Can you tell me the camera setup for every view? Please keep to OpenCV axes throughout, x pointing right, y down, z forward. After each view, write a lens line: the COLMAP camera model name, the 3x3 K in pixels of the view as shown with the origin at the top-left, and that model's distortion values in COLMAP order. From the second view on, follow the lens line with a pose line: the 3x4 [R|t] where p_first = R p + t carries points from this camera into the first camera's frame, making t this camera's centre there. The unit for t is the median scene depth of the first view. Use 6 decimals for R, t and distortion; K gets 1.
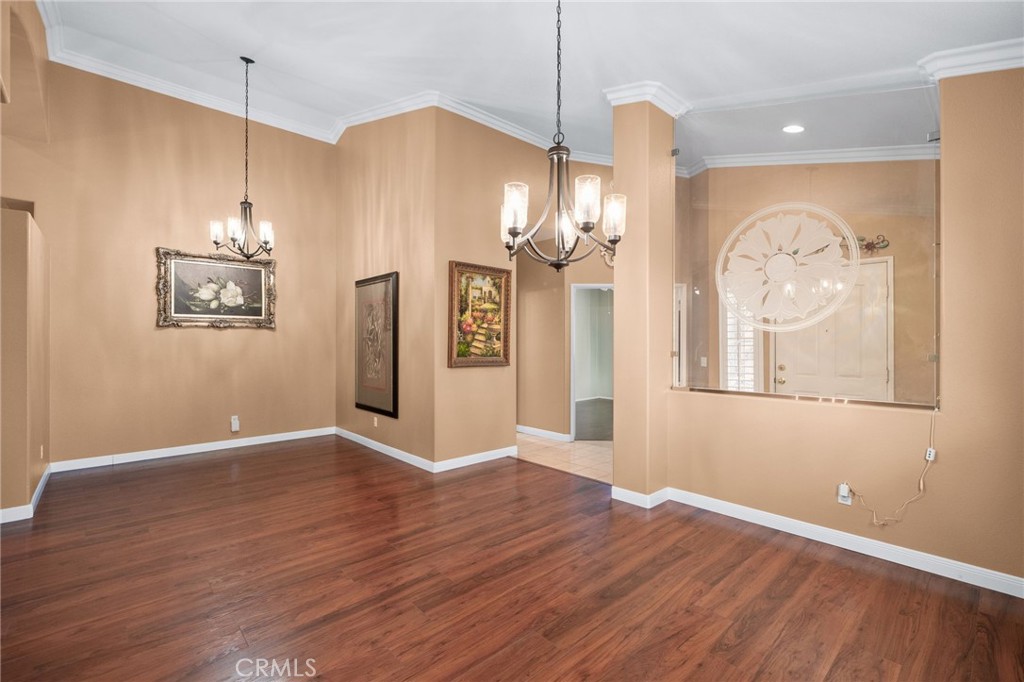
lens RADIAL K [[452.8, 0, 518.9], [0, 452.8, 346.1], [0, 0, 1]] dist [-0.000343, 0.000589]
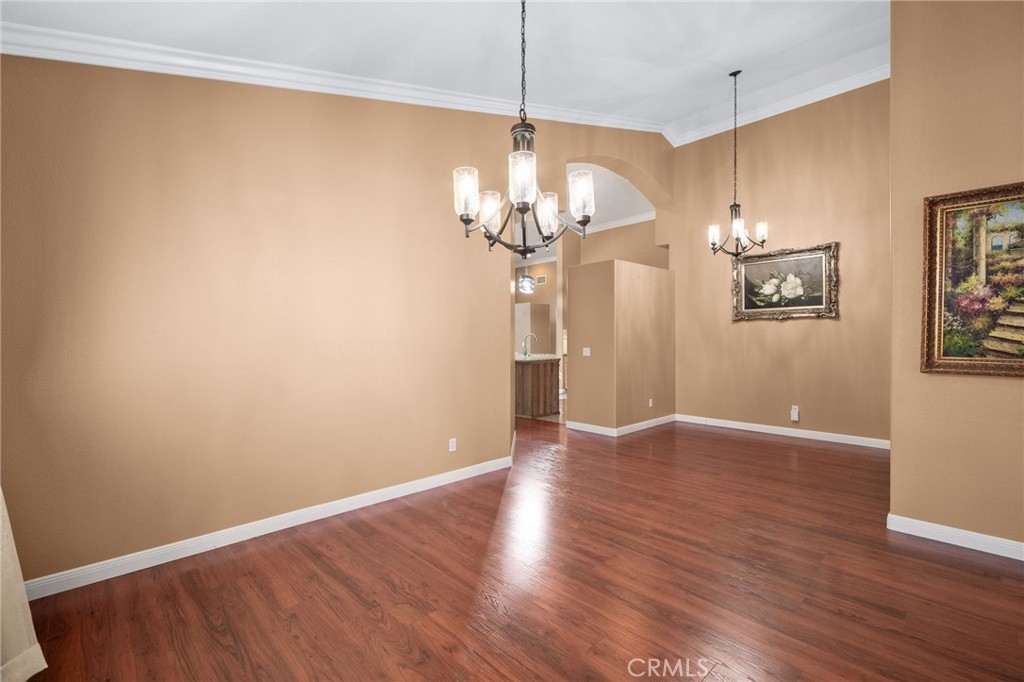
lens RADIAL K [[452.8, 0, 514.4], [0, 452.8, 339.3], [0, 0, 1]] dist [-0.000343, 0.000589]
pose [[0.009257, 0.006813, -0.999934, 0.436007], [-0.001997, 0.999975, 0.006795, -0.000609], [0.999955, 0.001934, 0.009270, 0.416076]]
